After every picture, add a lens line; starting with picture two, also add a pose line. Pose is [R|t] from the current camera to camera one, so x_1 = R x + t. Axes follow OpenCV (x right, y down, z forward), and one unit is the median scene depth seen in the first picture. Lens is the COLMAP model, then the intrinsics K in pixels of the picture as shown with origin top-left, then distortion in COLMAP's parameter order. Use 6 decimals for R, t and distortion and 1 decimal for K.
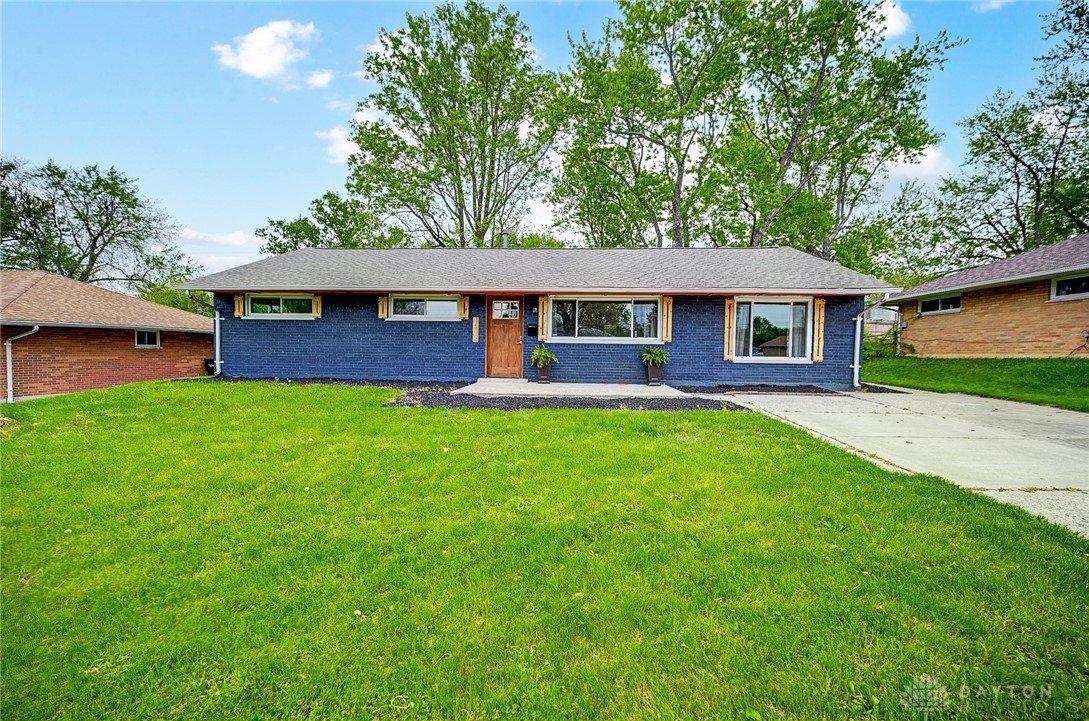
lens RADIAL K [[427.6, 0, 544.5], [0, 427.6, 360.5], [0, 0, 1]] dist [-0.000505, -0.000320]
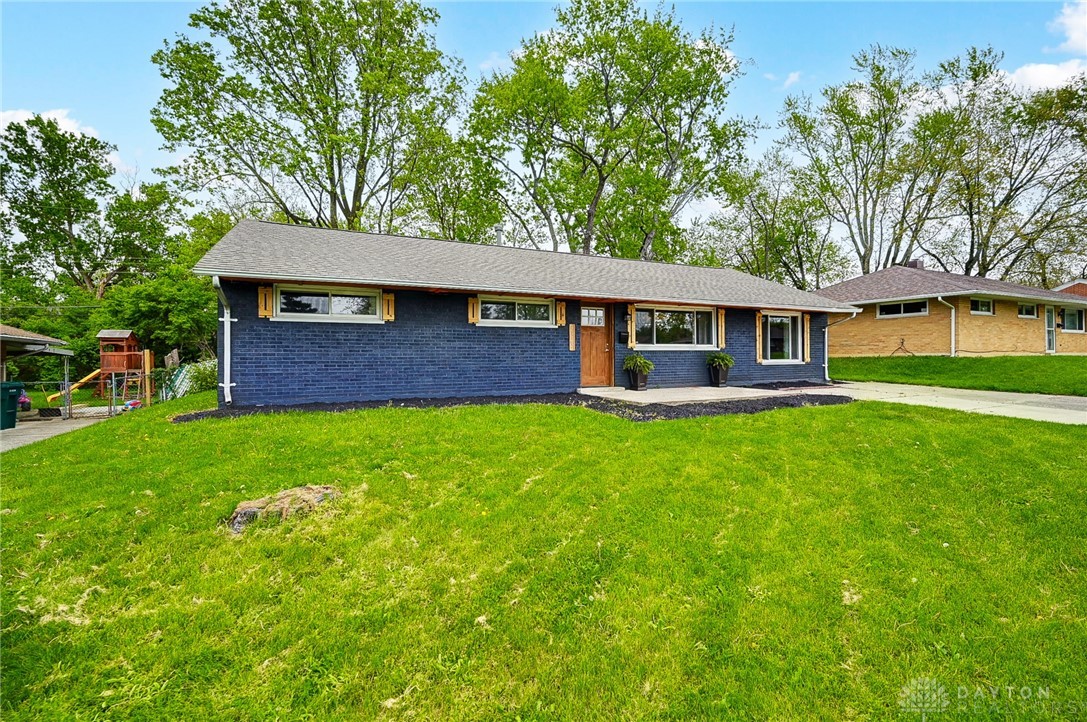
lens RADIAL K [[468.6, 0, 539.6], [0, 468.6, 349.1], [0, 0, 1]] dist [-0.000973, -0.000125]
pose [[0.876336, -0.010516, 0.481586, -0.383591], [0.027129, 0.999252, -0.027546, -0.010429], [-0.480936, 0.037204, 0.875966, 0.073190]]
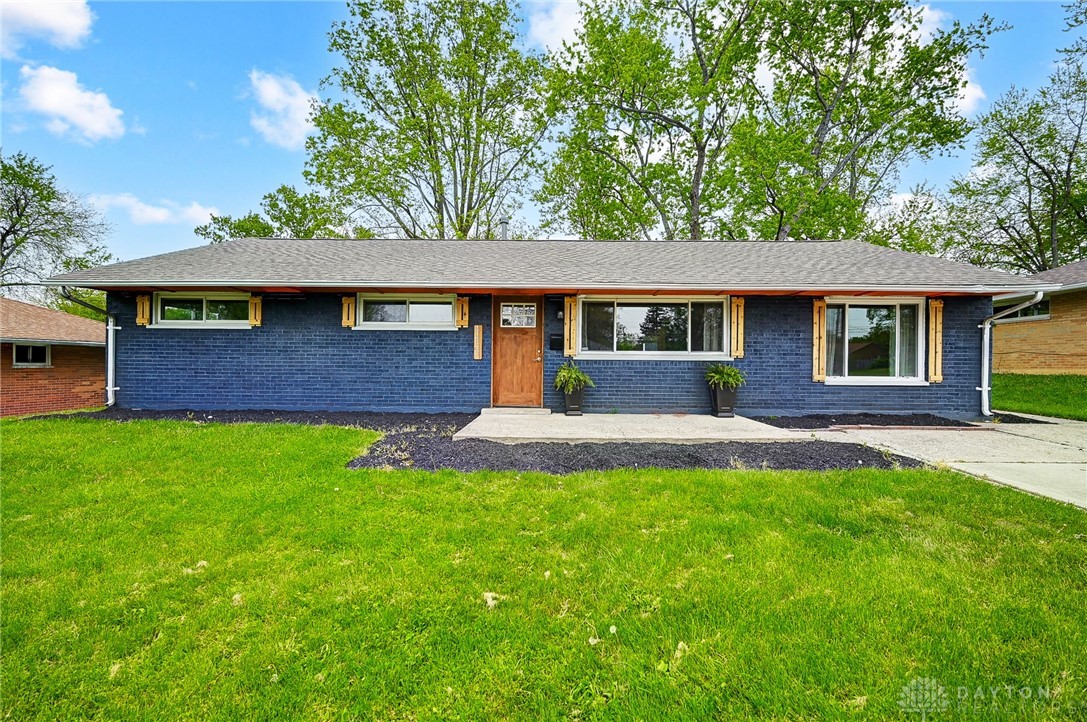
lens RADIAL K [[452.8, 0, 543.5], [0, 452.8, 361.0], [0, 0, 1]] dist [-0.001168, 0.000215]
pose [[0.998712, -0.005345, 0.050457, -0.047168], [0.006832, 0.999546, -0.029344, -0.008544], [-0.050278, 0.029651, 0.998295, 0.119114]]
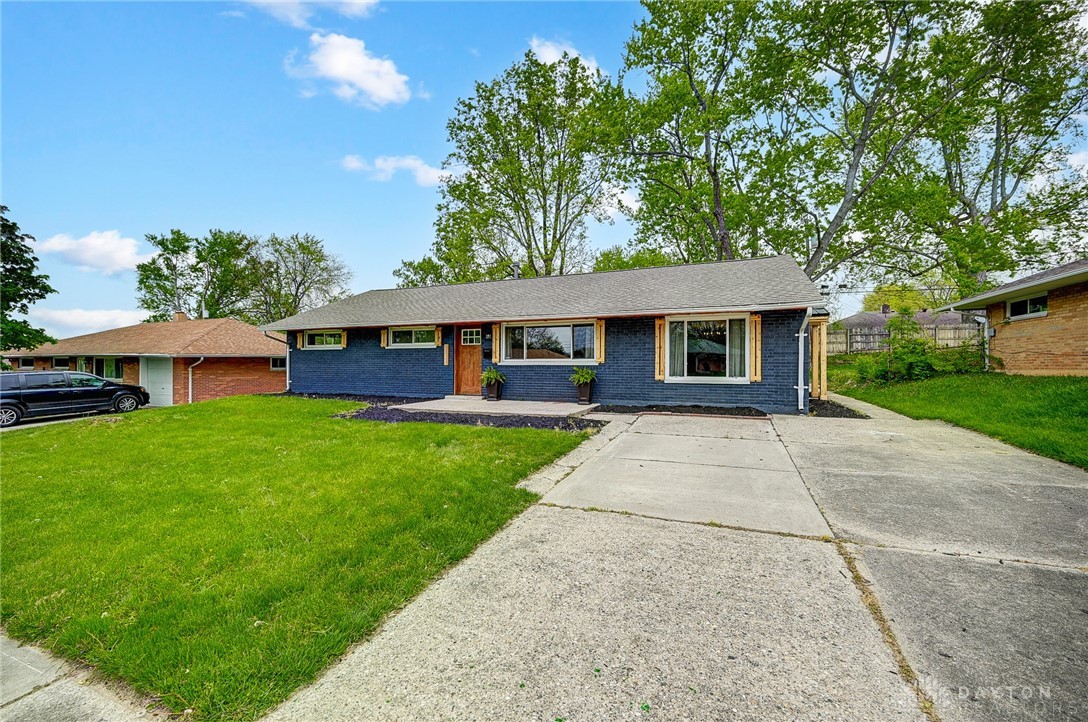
lens RADIAL K [[423.7, 0, 543.9], [0, 423.7, 358.3], [0, 0, 1]] dist [-0.003720, -0.000319]
pose [[0.946339, -0.017390, -0.322708, 0.254204], [0.004818, 0.999199, -0.039717, -0.007316], [0.323140, 0.036031, 0.945665, -0.013117]]
